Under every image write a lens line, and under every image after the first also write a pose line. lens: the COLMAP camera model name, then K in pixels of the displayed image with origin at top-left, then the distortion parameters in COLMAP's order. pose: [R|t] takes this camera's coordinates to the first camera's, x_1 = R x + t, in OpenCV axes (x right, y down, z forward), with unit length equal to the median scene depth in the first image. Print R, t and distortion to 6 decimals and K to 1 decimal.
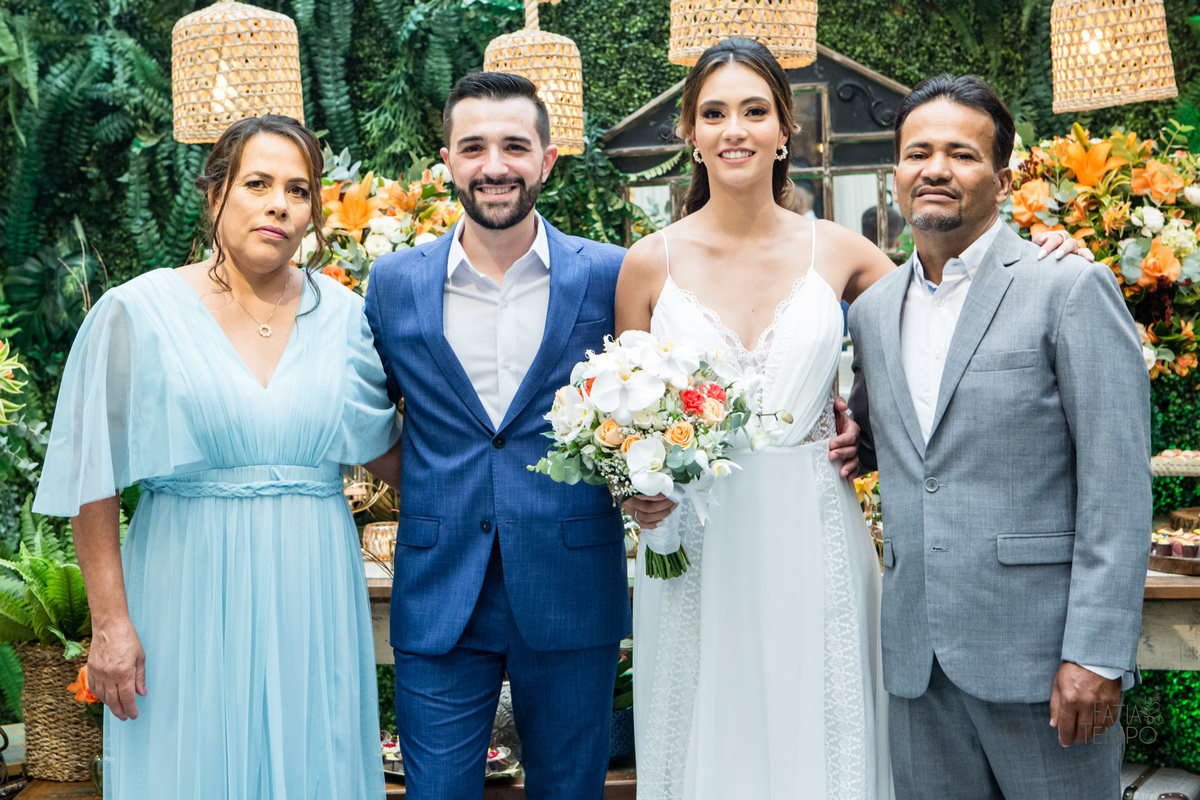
lens RADIAL K [[1905.5, 0, 606.8], [0, 1905.5, 384.1], [0, 0, 1]] dist [0.015179, -0.043471]
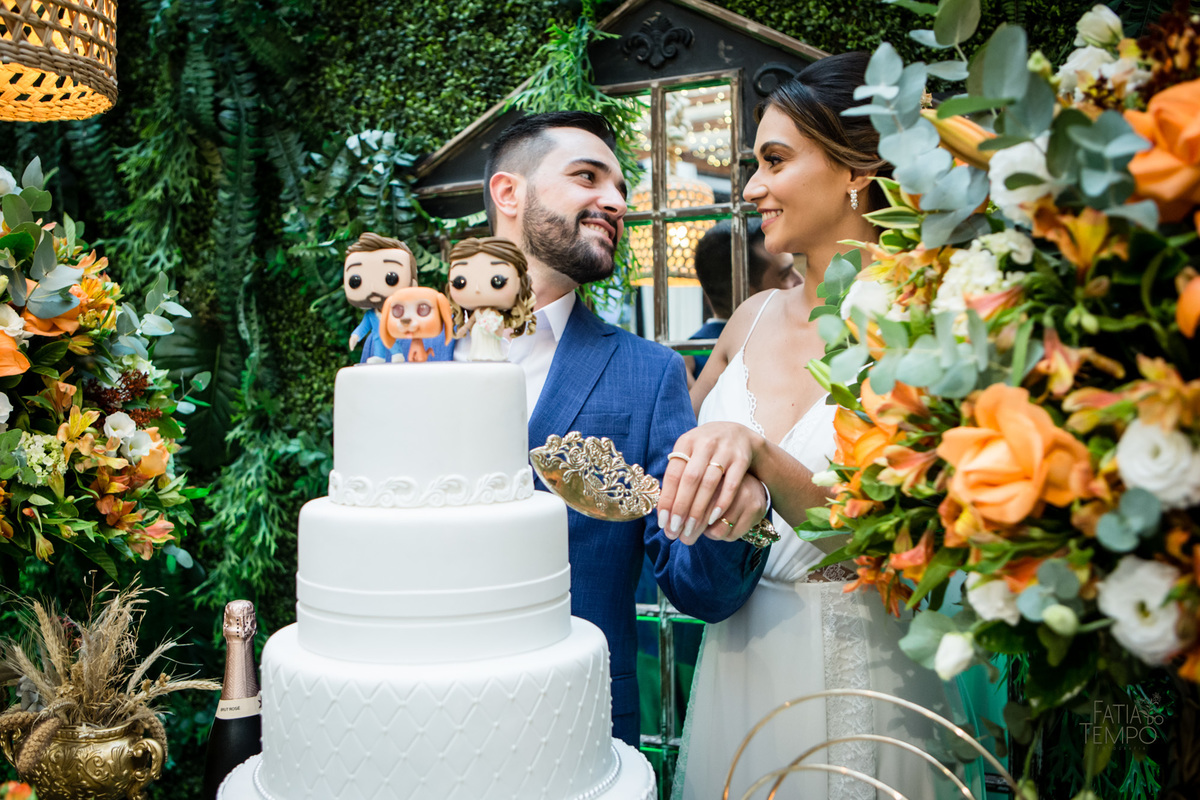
lens RADIAL K [[1060.7, 0, 600.0], [0, 1060.7, 400.0], [0, 0, 1]] dist [-0.068567, -0.002666]
pose [[0.990730, 0.017874, -0.134662, 0.116010], [-0.023038, 0.999054, -0.036890, -0.033850], [0.133875, 0.039650, 0.990205, 0.636127]]
